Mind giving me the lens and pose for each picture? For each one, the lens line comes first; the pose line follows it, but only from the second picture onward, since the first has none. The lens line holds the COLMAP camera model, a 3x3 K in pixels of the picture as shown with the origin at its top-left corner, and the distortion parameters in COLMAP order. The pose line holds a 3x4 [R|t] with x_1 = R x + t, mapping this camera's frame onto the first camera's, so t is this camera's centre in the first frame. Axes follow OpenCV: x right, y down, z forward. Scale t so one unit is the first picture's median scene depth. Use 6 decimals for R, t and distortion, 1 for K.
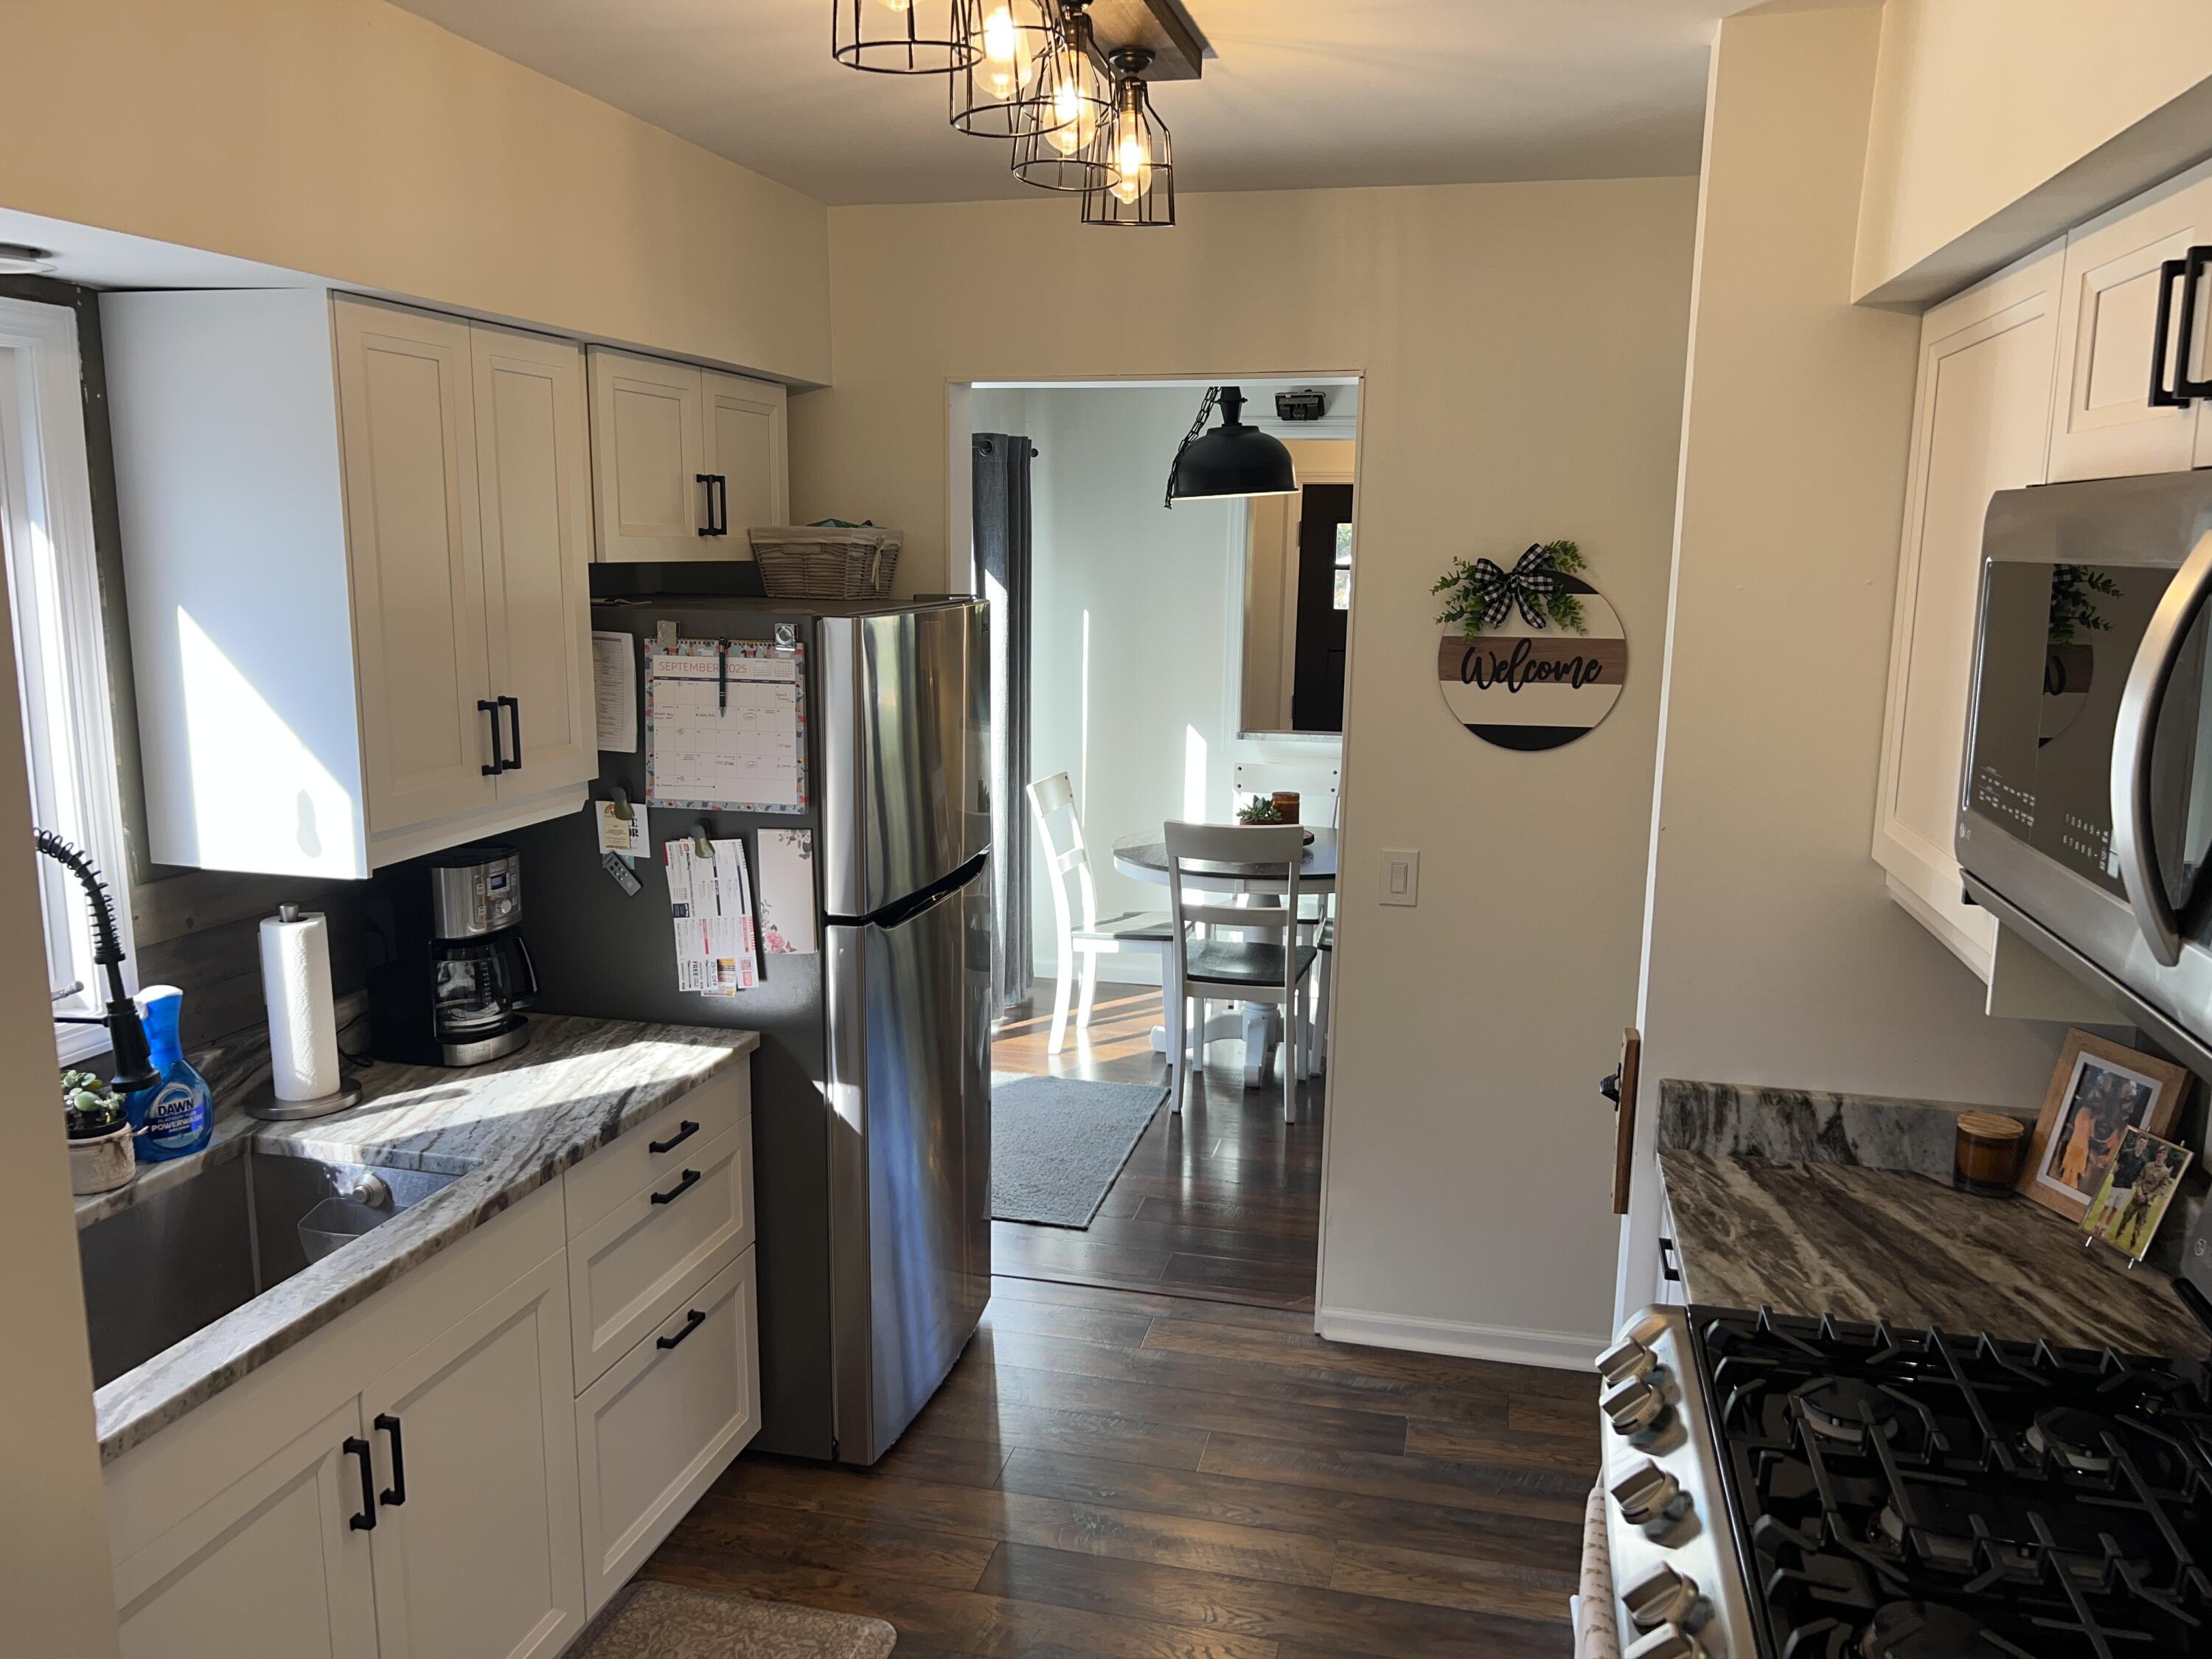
lens RADIAL K [[1654.2, 0, 1105.7], [0, 1654.2, 833.6], [0, 0, 1]] dist [0.041149, -0.058598]
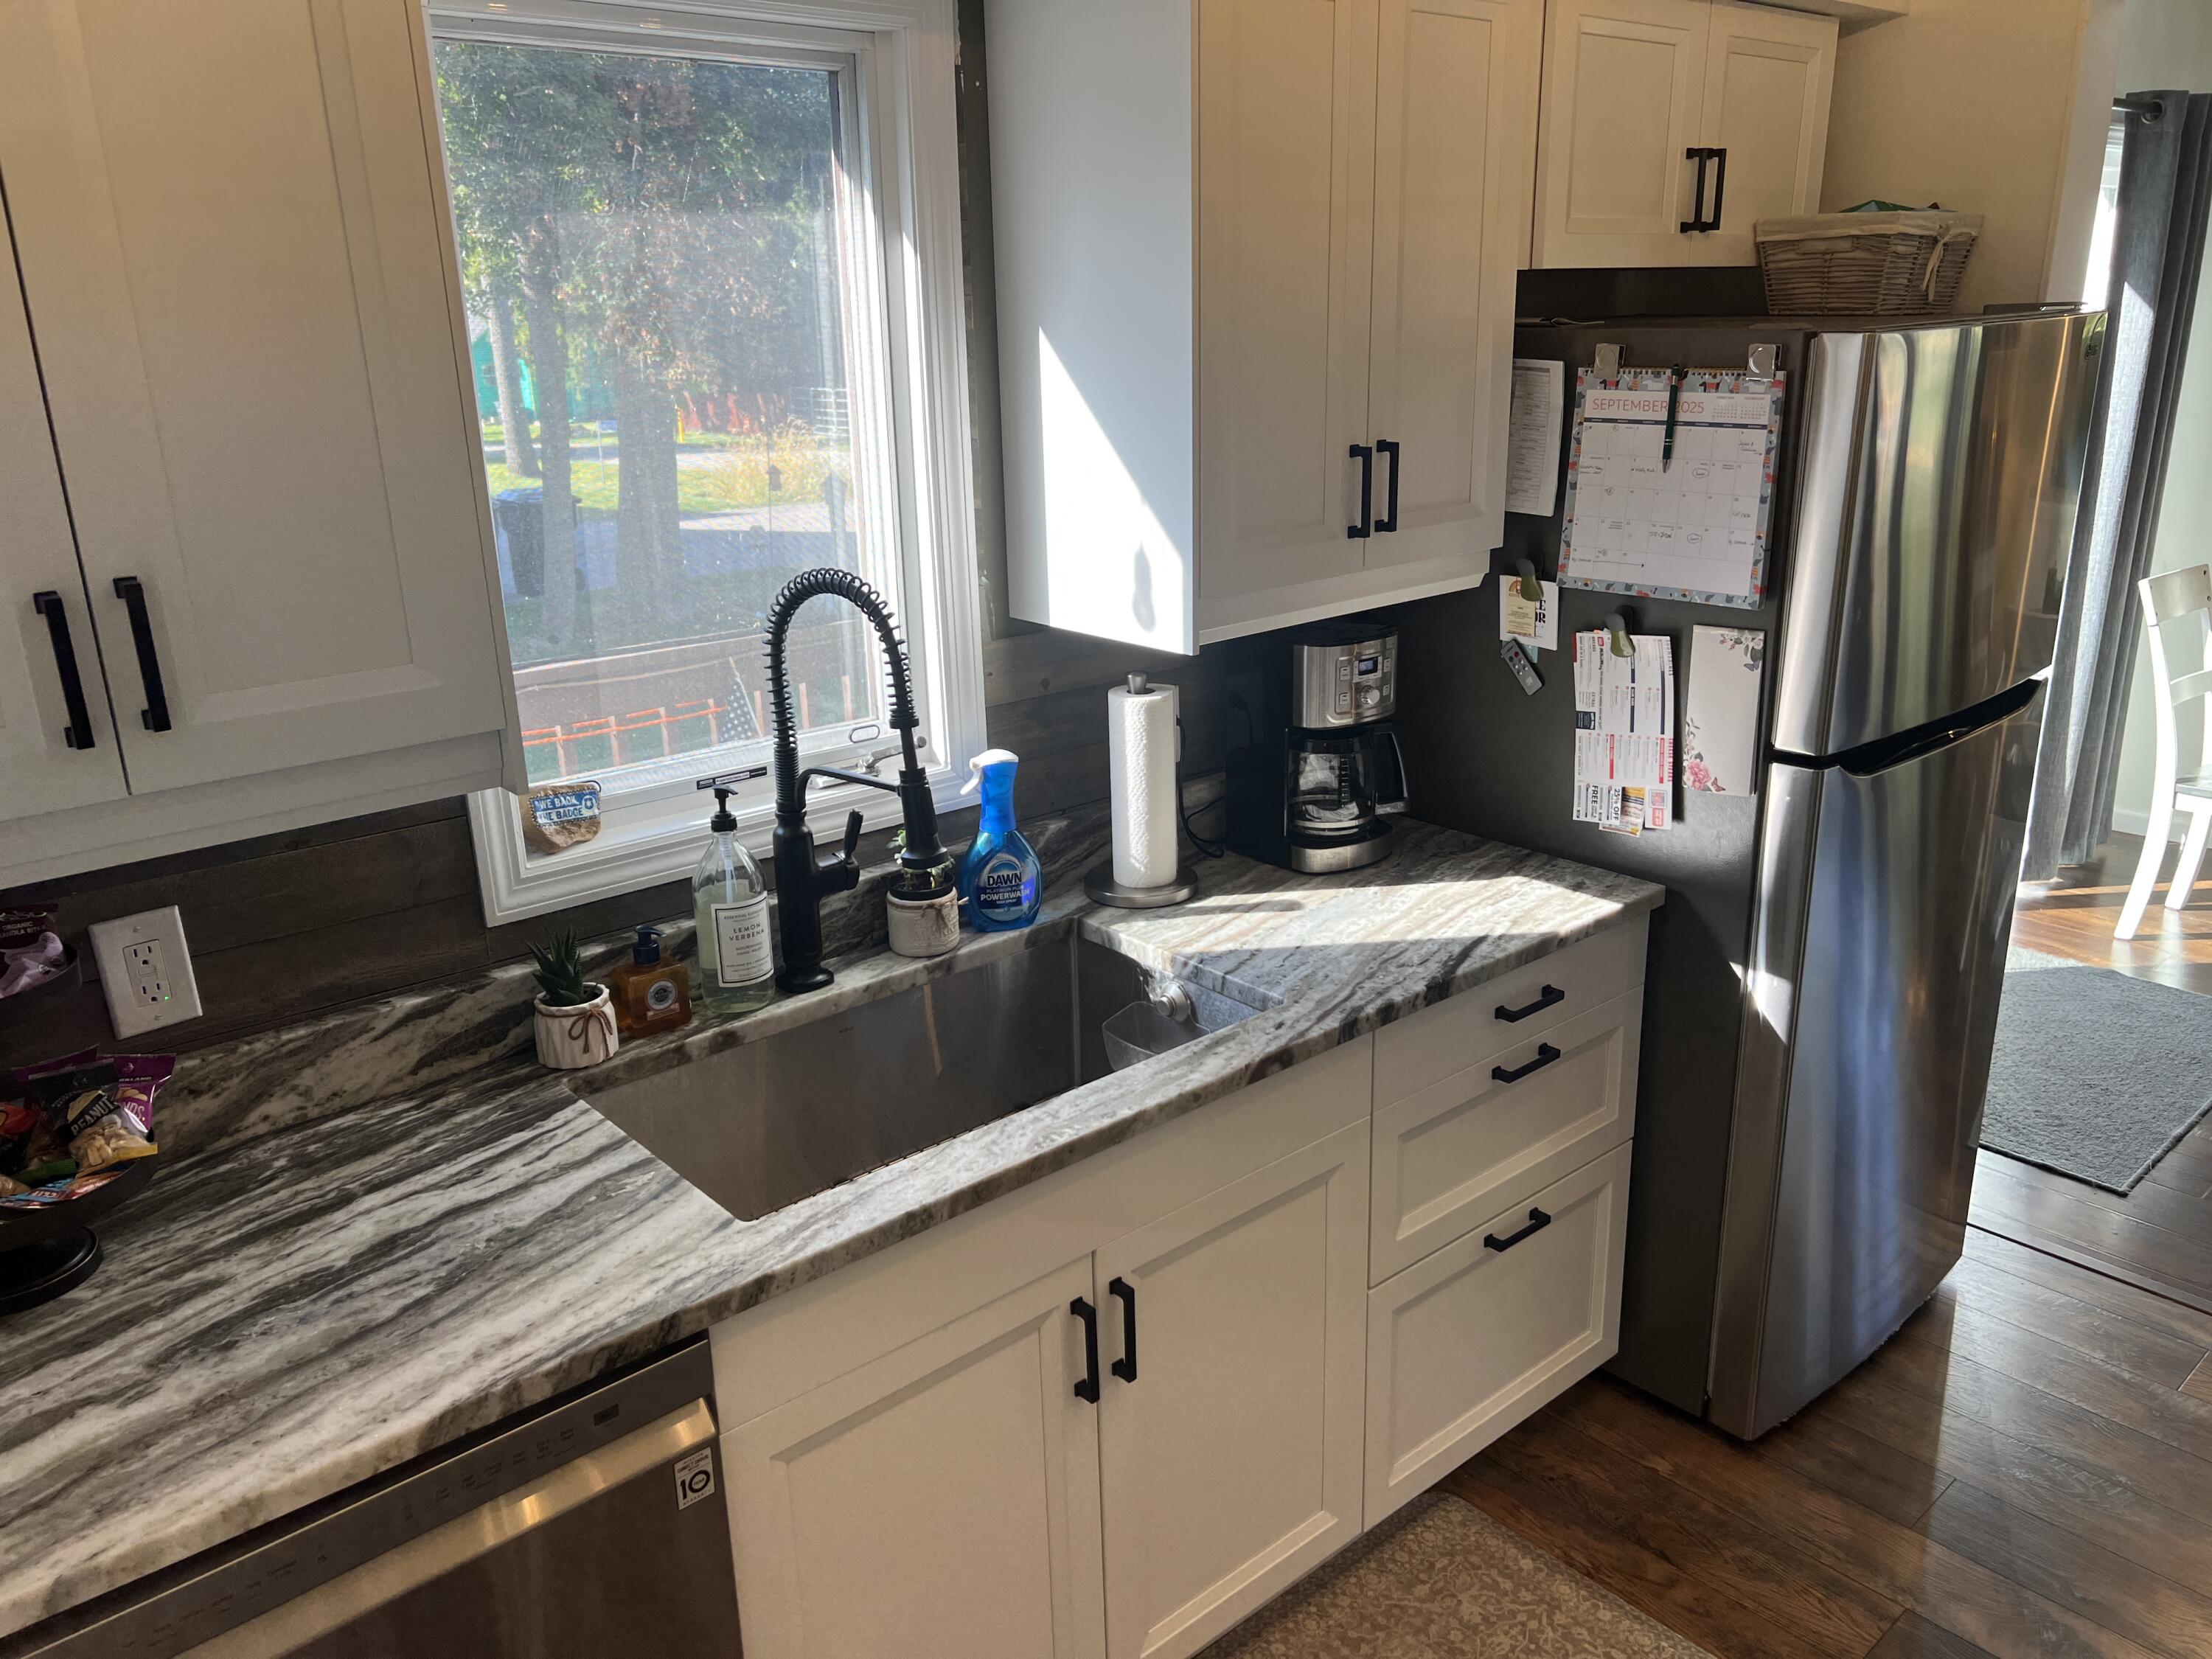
lens RADIAL K [[1654.2, 0, 1105.7], [0, 1654.2, 833.6], [0, 0, 1]] dist [0.041149, -0.058598]
pose [[0.819889, 0.146599, -0.553436, 0.004413], [-0.067073, 0.984600, 0.161444, -0.013716], [0.568580, -0.095246, 0.817095, 0.220521]]
